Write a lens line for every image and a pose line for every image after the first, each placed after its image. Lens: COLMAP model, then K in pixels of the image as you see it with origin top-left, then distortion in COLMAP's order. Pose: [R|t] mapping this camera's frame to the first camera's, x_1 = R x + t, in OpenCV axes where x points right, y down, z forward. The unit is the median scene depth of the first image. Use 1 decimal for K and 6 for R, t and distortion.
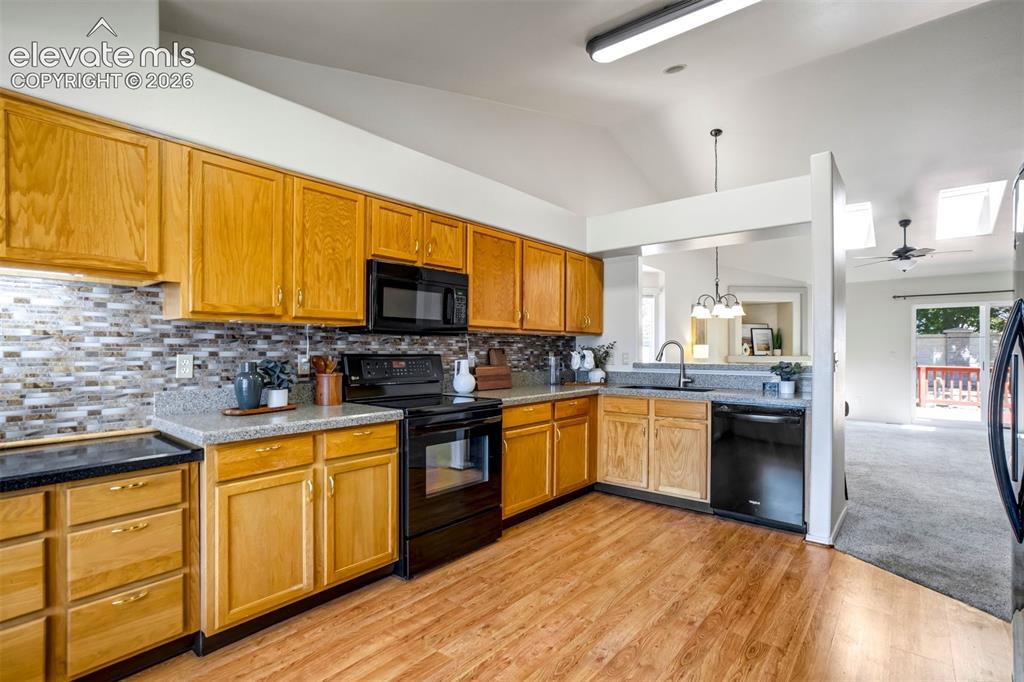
lens RADIAL K [[487.5, 0, 516.8], [0, 487.5, 349.0], [0, 0, 1]] dist [-0.016101, 0.000265]
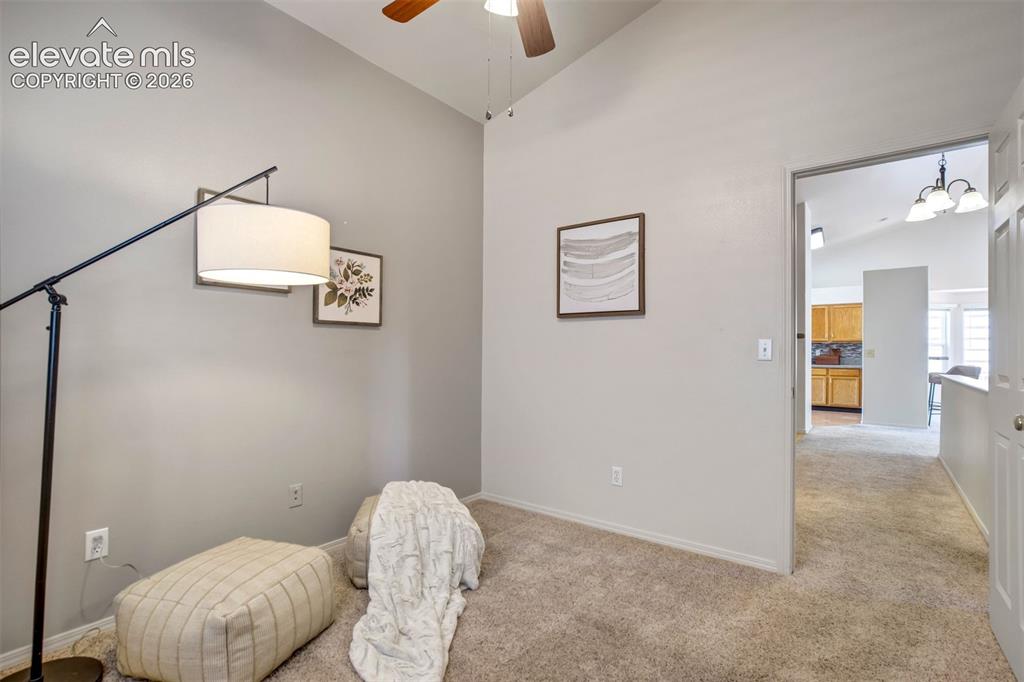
lens RADIAL K [[487.5, 0, 516.8], [0, 487.5, 349.0], [0, 0, 1]] dist [-0.016101, 0.000265]
pose [[0.045657, -0.005083, -0.998944, 2.426918], [0.001312, 0.999986, -0.005028, 0.010679], [0.998956, -0.001081, 0.045663, -0.747841]]
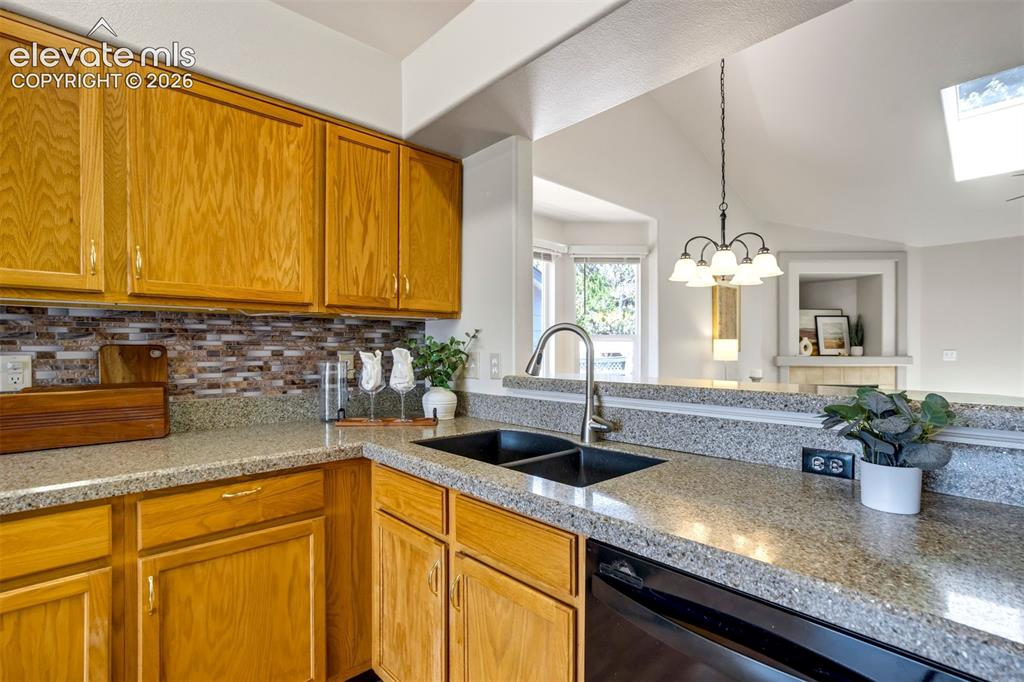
lens RADIAL K [[480.6, 0, 510.2], [0, 480.6, 352.0], [0, 0, 1]] dist [-0.016437, 0.000677]
pose [[0.990488, -0.001201, -0.137597, 0.356925], [0.002545, 0.999951, 0.009594, 0.002107], [0.137579, -0.009853, 0.990442, 0.656370]]
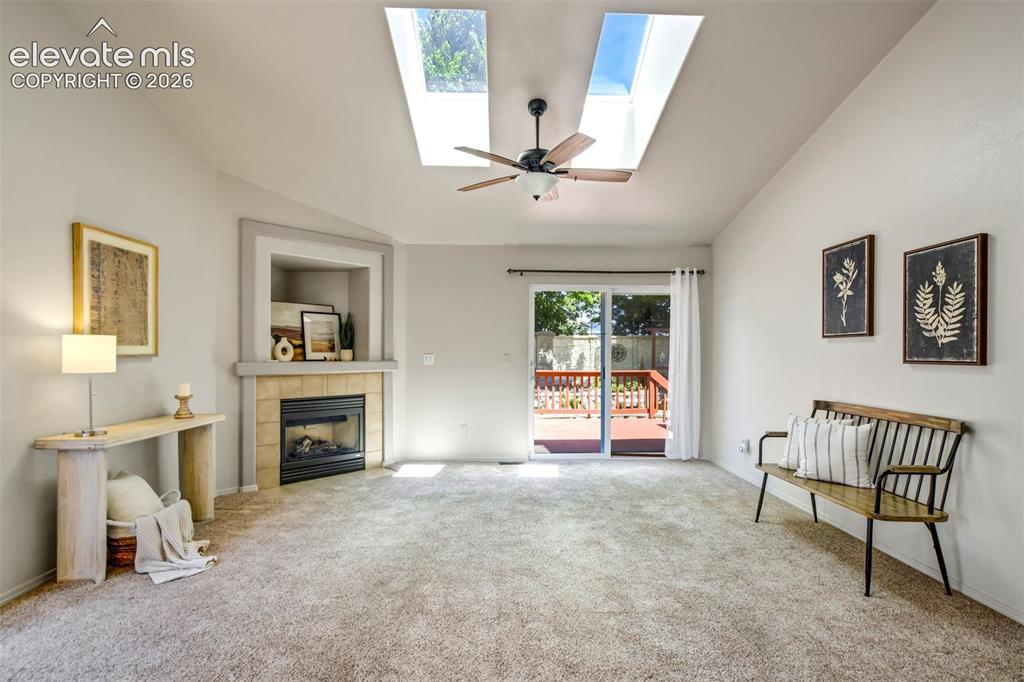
lens RADIAL K [[487.5, 0, 516.8], [0, 487.5, 349.0], [0, 0, 1]] dist [-0.016101, 0.000265]
pose [[0.755400, 0.004239, 0.655251, 0.726415], [-0.001544, 0.999988, -0.004688, 0.005558], [-0.655263, 0.002530, 0.755397, 1.008719]]
